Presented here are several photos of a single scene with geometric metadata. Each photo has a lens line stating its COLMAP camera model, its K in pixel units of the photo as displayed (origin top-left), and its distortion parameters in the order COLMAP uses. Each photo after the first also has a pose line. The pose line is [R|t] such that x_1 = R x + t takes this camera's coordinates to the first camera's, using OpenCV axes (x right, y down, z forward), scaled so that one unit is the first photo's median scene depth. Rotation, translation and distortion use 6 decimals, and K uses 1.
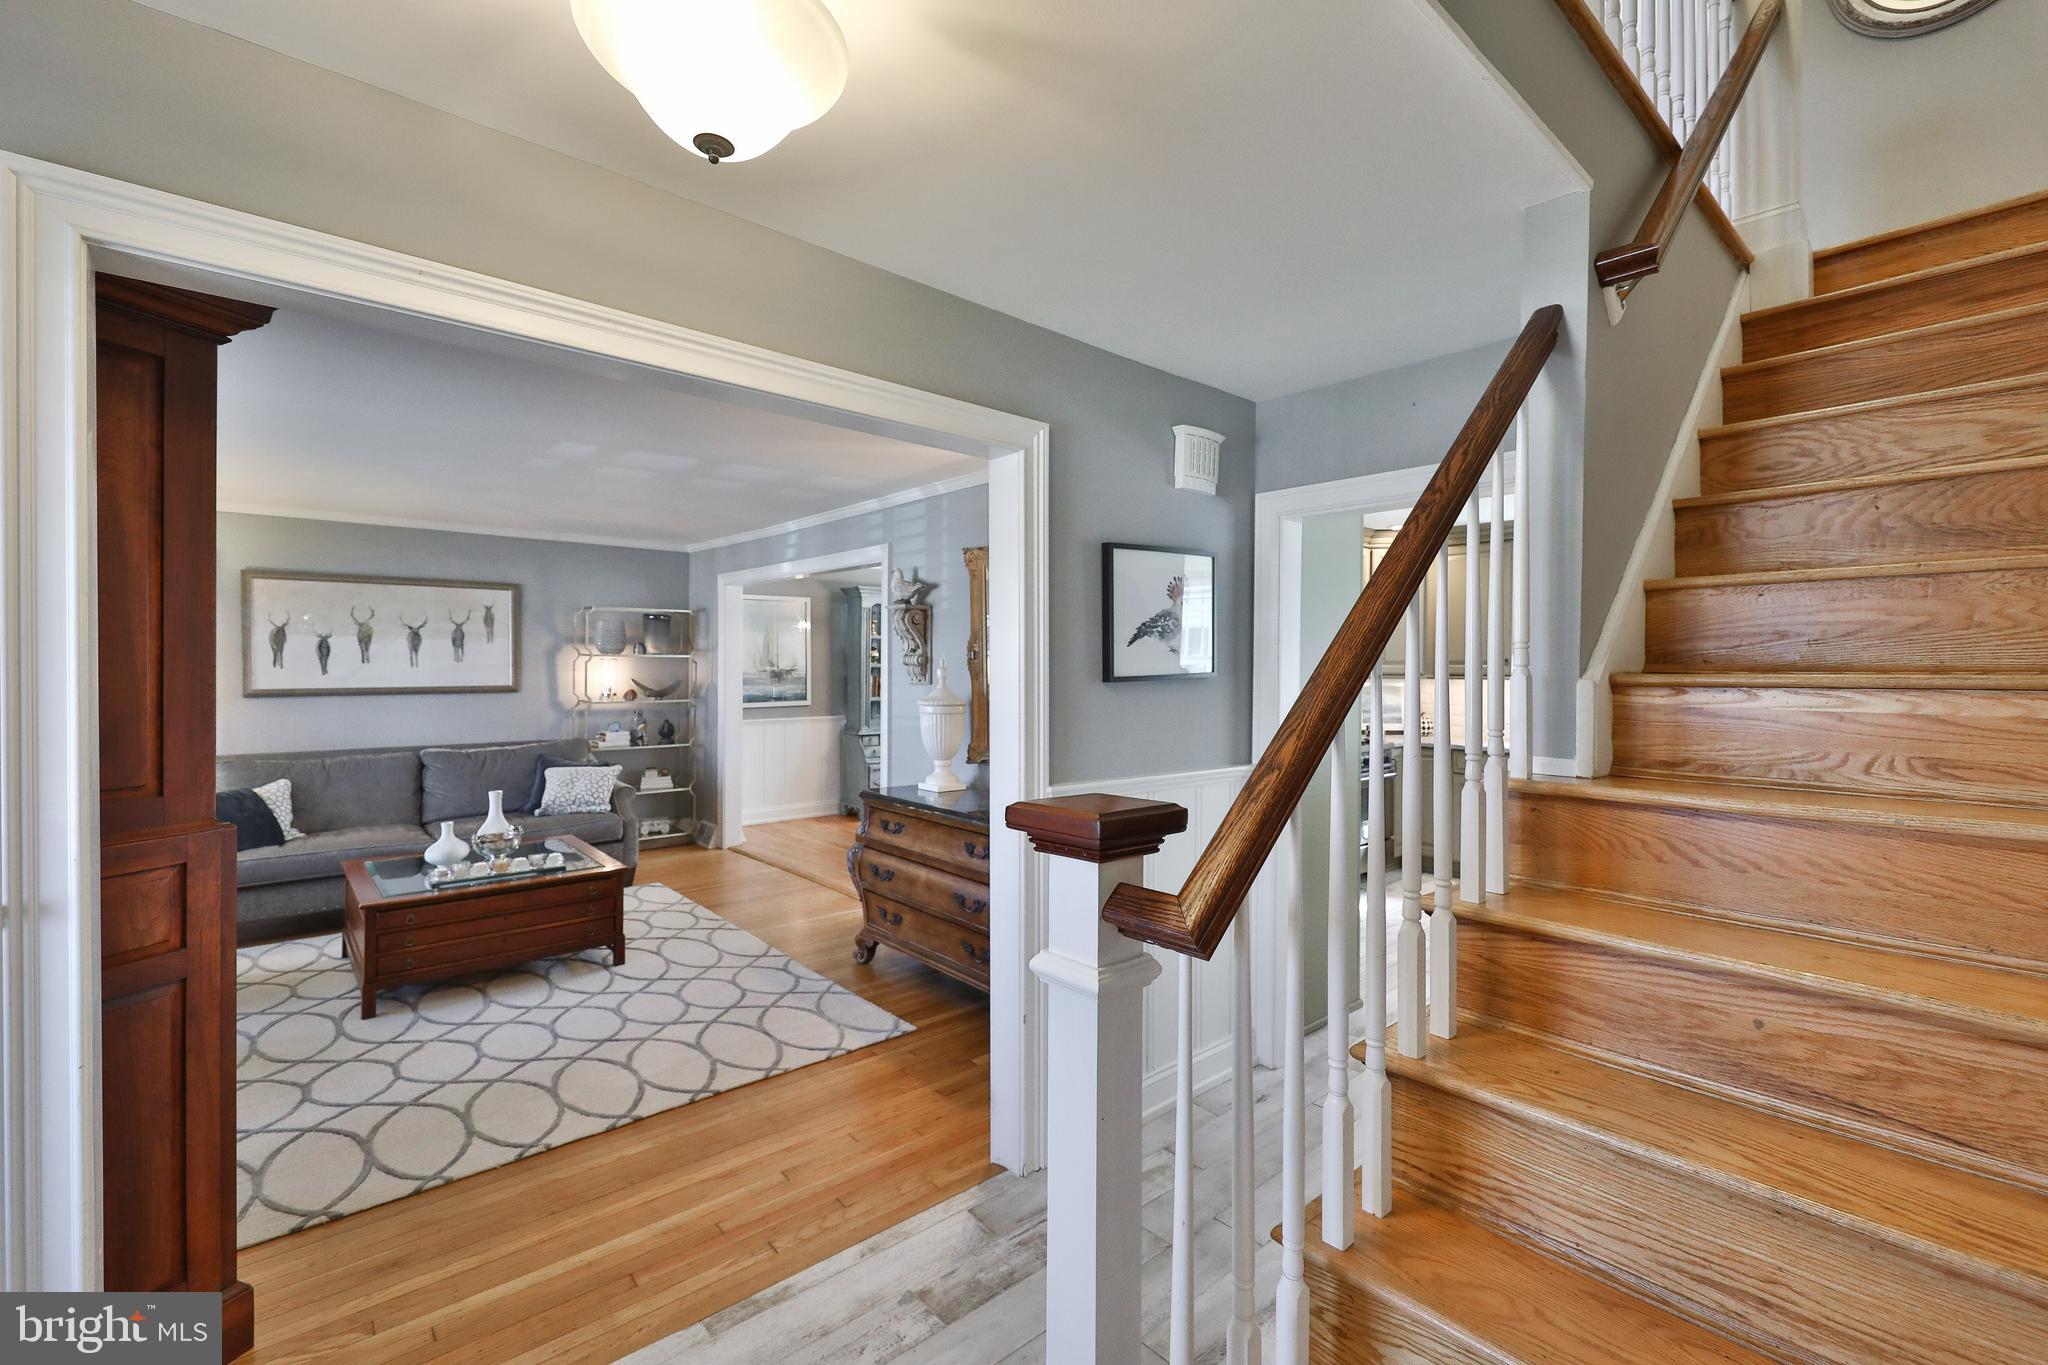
lens RADIAL K [[867.1, 0, 1024.0], [0, 867.1, 682.5], [0, 0, 1]] dist [0.000838, 0.000080]
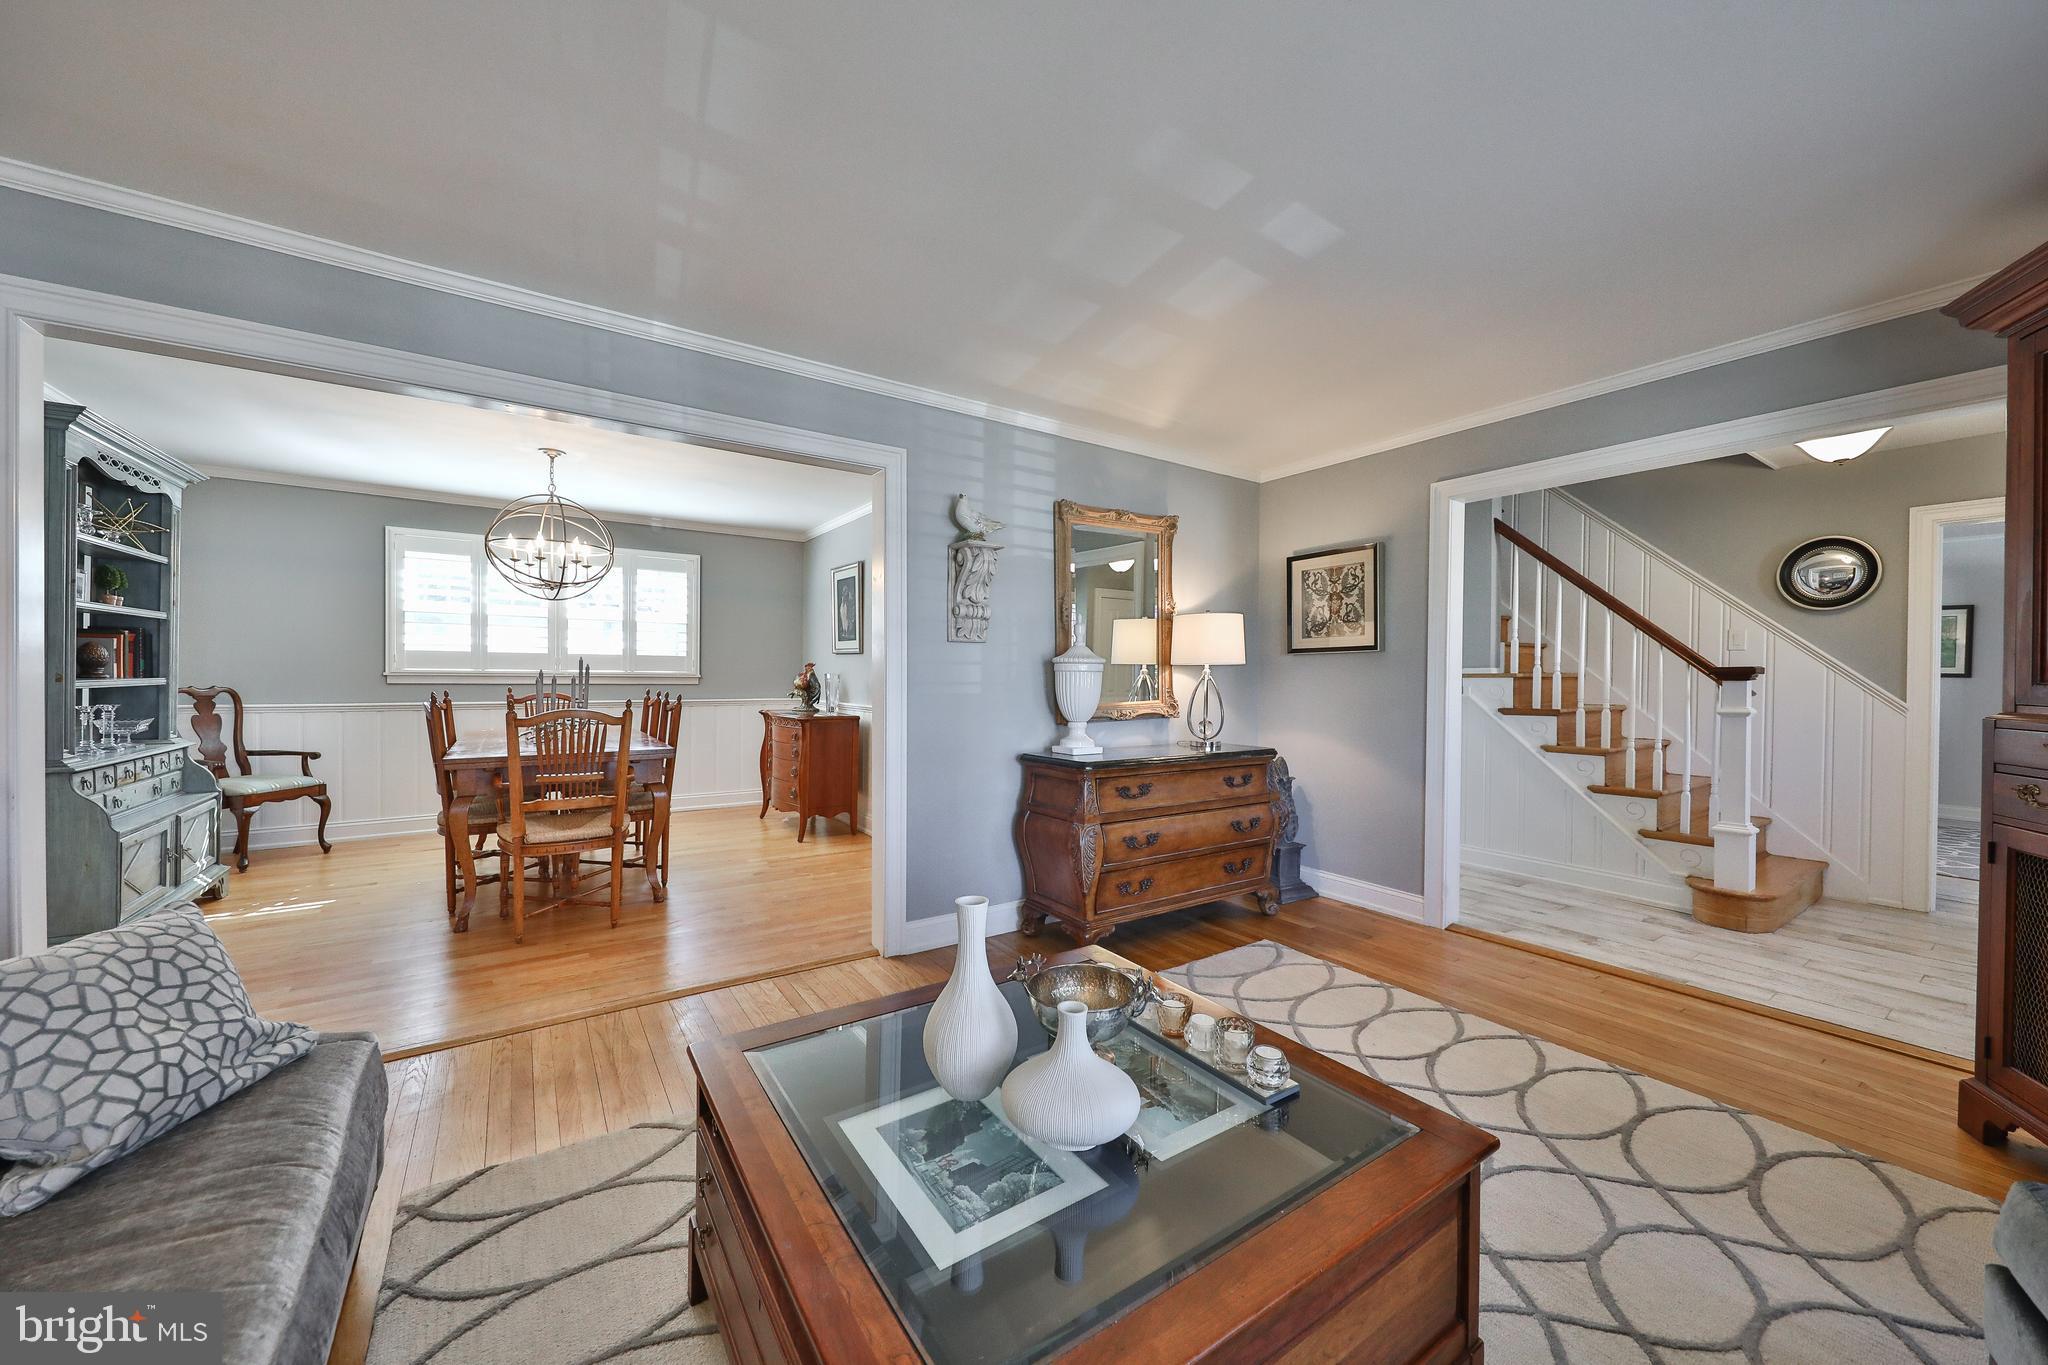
lens RADIAL K [[755.8, 0, 1033.3], [0, 755.8, 684.0], [0, 0, 1]] dist [-0.001636, -0.000101]
pose [[0.122916, -0.018698, 0.992241, -0.975457], [0.009087, 0.999802, 0.017715, 0.035056], [-0.992376, 0.006839, 0.123061, 1.006400]]
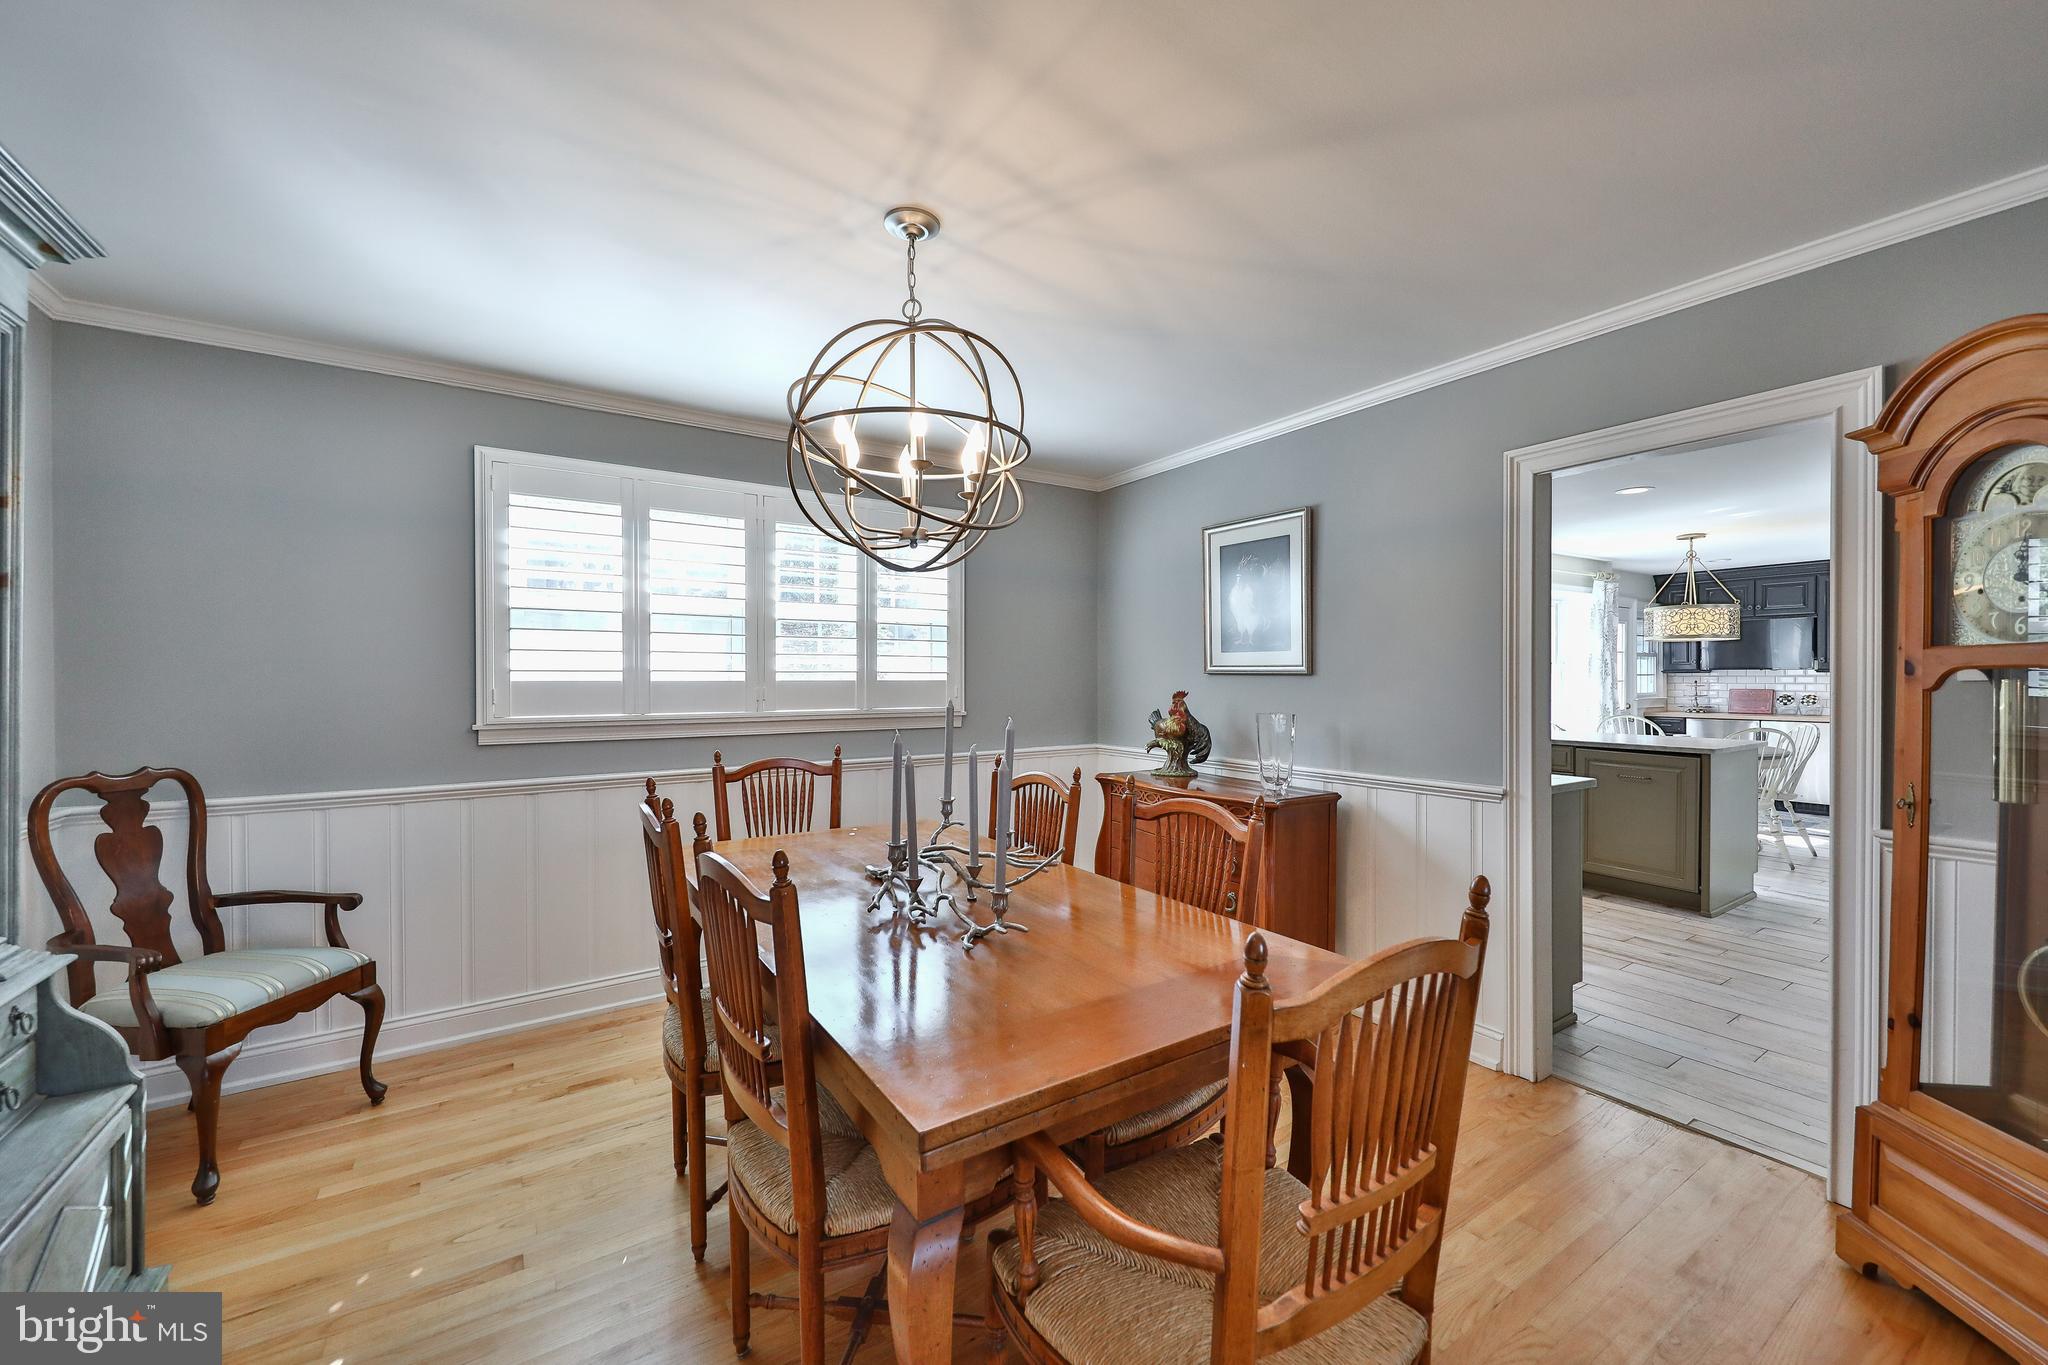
lens RADIAL K [[795.8, 0, 1024.0], [0, 795.8, 682.5], [0, 0, 1]] dist [0.000444, -0.000319]
pose [[0.139677, -0.014277, 0.990094, -0.459577], [0.022331, 0.999687, 0.011265, -0.008052], [-0.989945, 0.020536, 0.139952, 1.687964]]
